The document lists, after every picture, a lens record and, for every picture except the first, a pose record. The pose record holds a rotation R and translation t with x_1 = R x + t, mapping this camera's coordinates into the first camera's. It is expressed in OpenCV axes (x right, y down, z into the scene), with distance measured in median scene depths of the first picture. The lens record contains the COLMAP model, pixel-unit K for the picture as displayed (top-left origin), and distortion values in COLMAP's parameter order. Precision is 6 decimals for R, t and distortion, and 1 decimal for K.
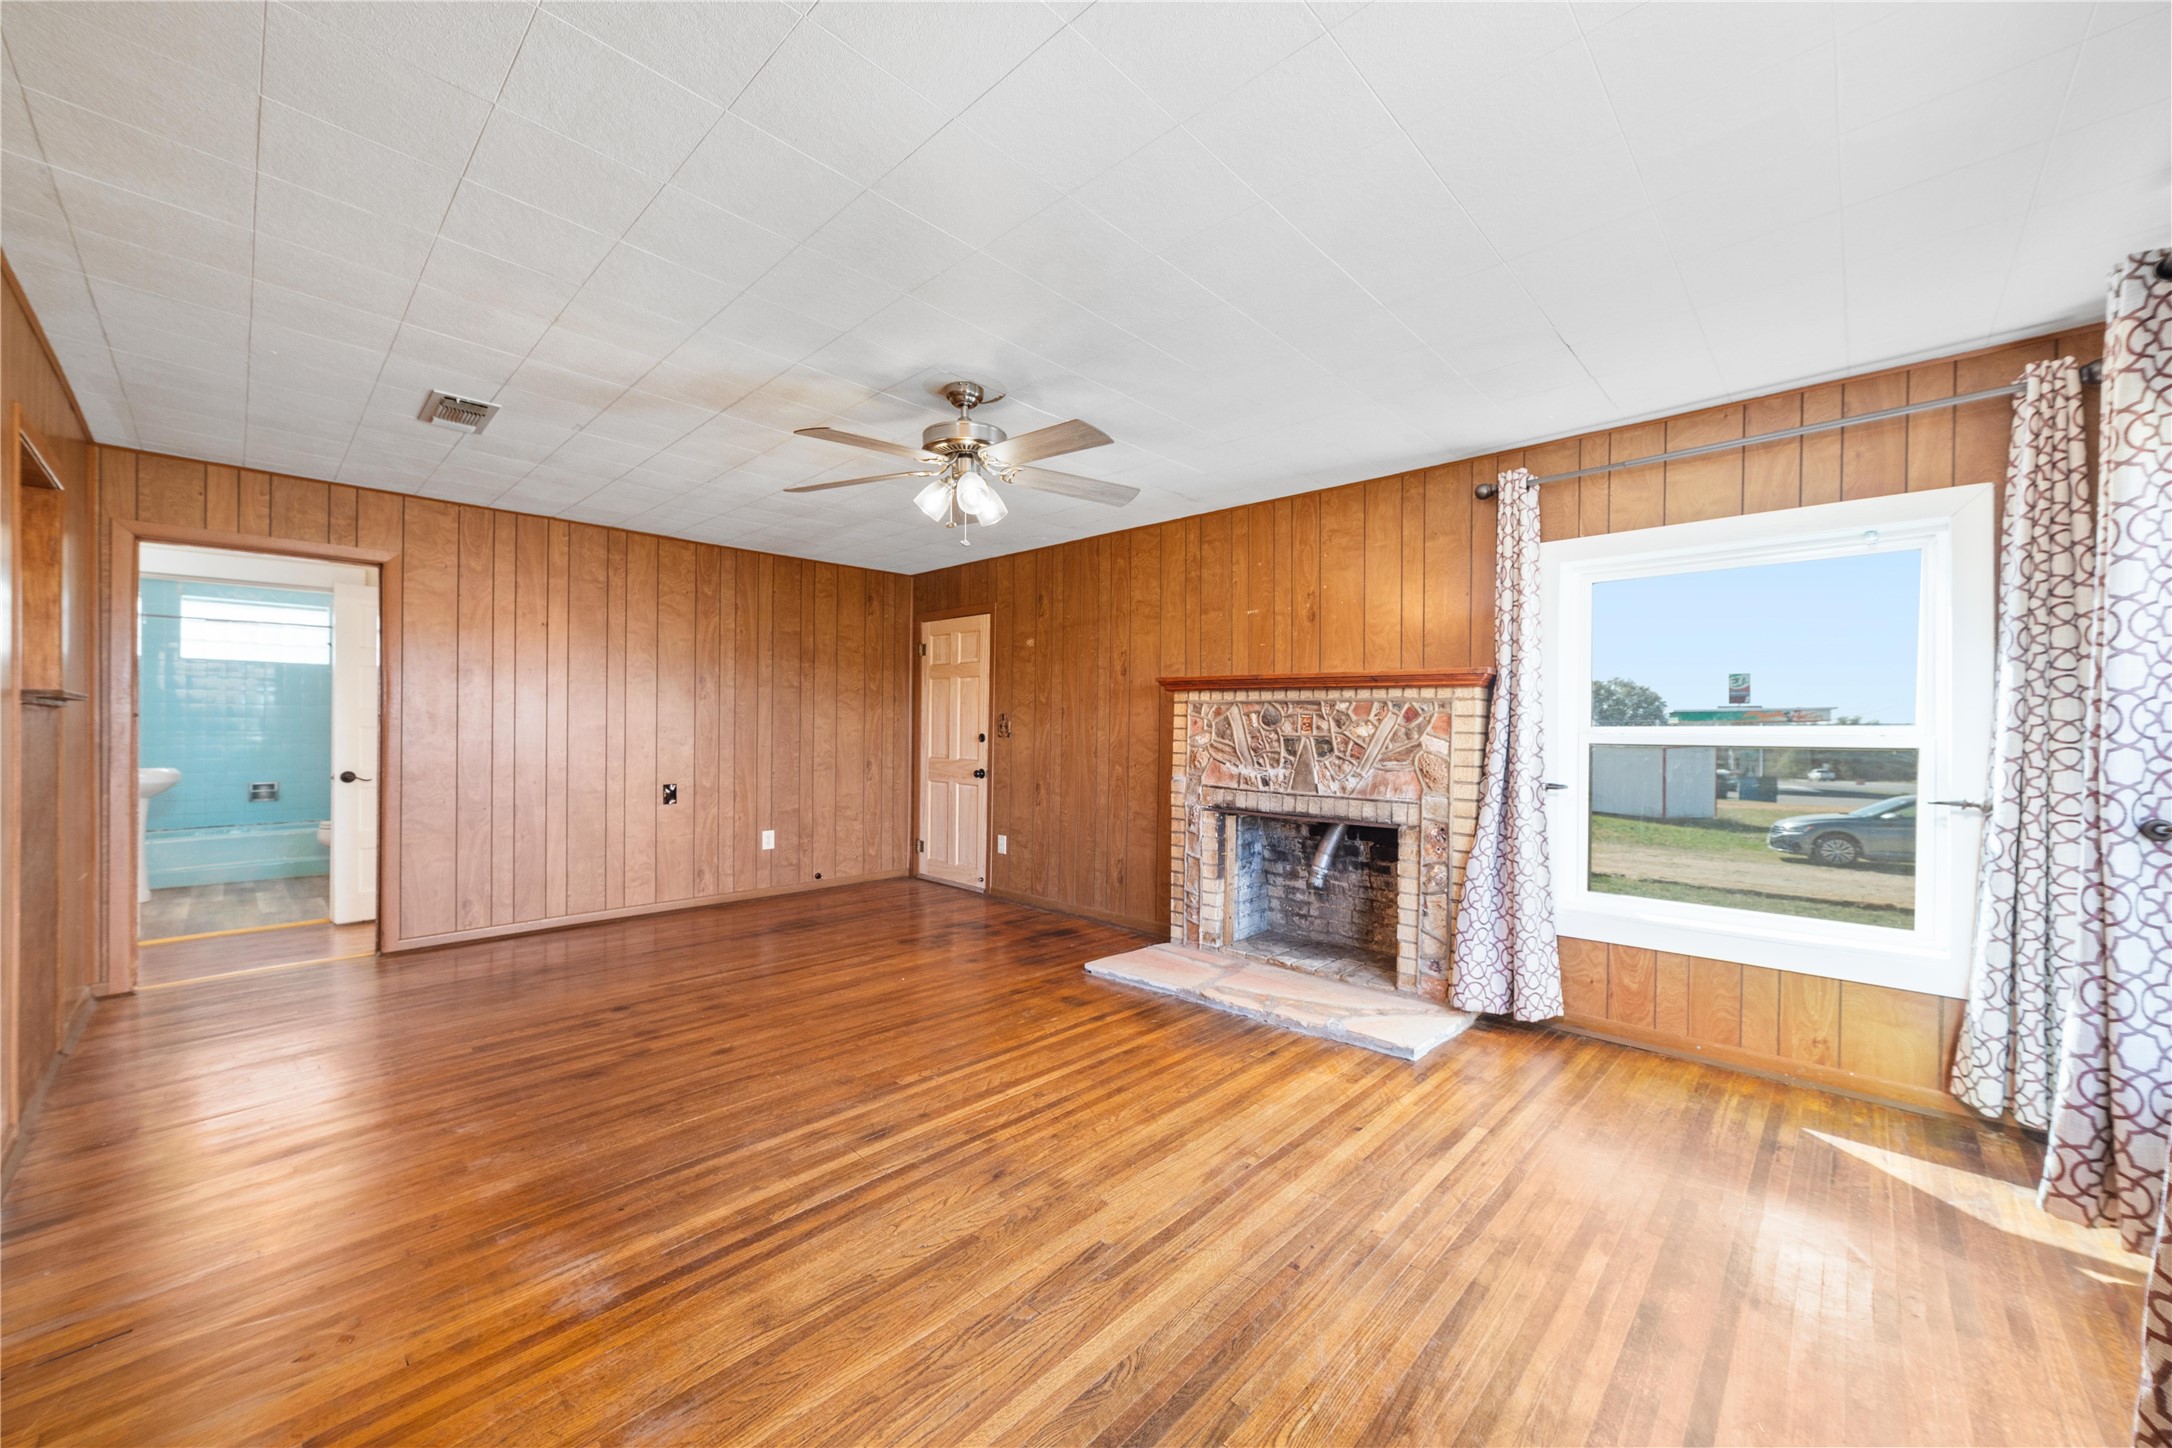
lens RADIAL K [[820.1, 0, 1082.6], [0, 820.1, 728.9], [0, 0, 1]] dist [-0.002568, 0.002701]
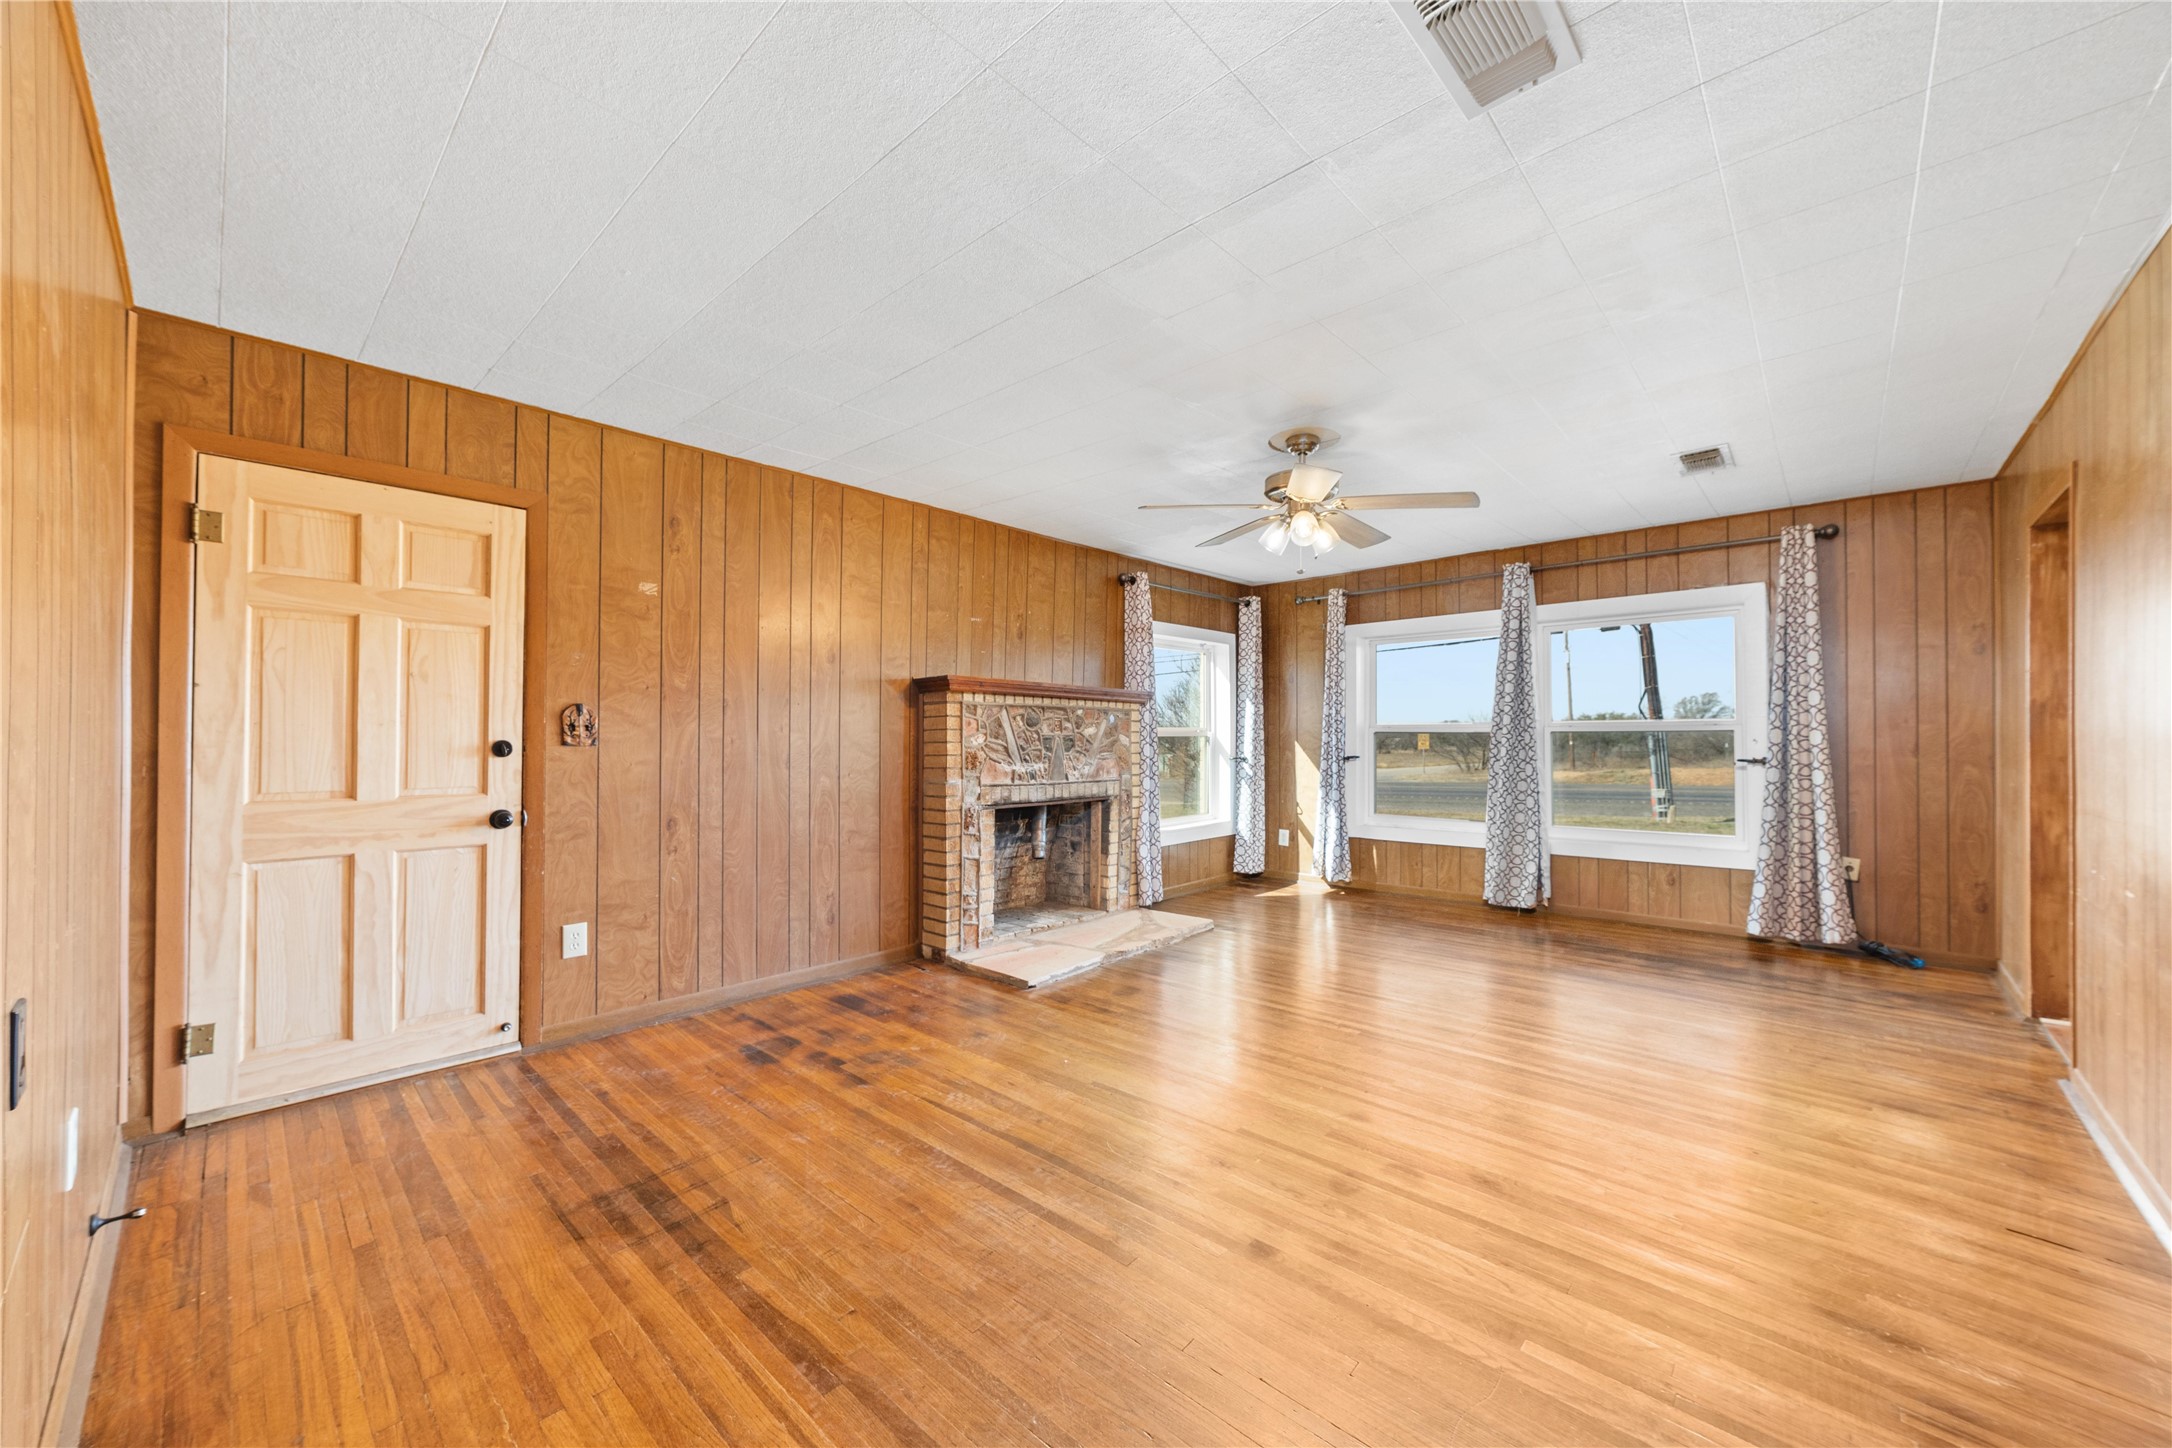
lens RADIAL K [[820.1, 0, 1093.8], [0, 820.1, 724.4], [0, 0, 1]] dist [-0.002568, 0.002701]
pose [[-0.024621, 0.004563, 0.999686, -1.100521], [0.000528, 0.999990, -0.004552, -0.002835], [-0.999697, 0.000416, -0.024623, 1.116658]]
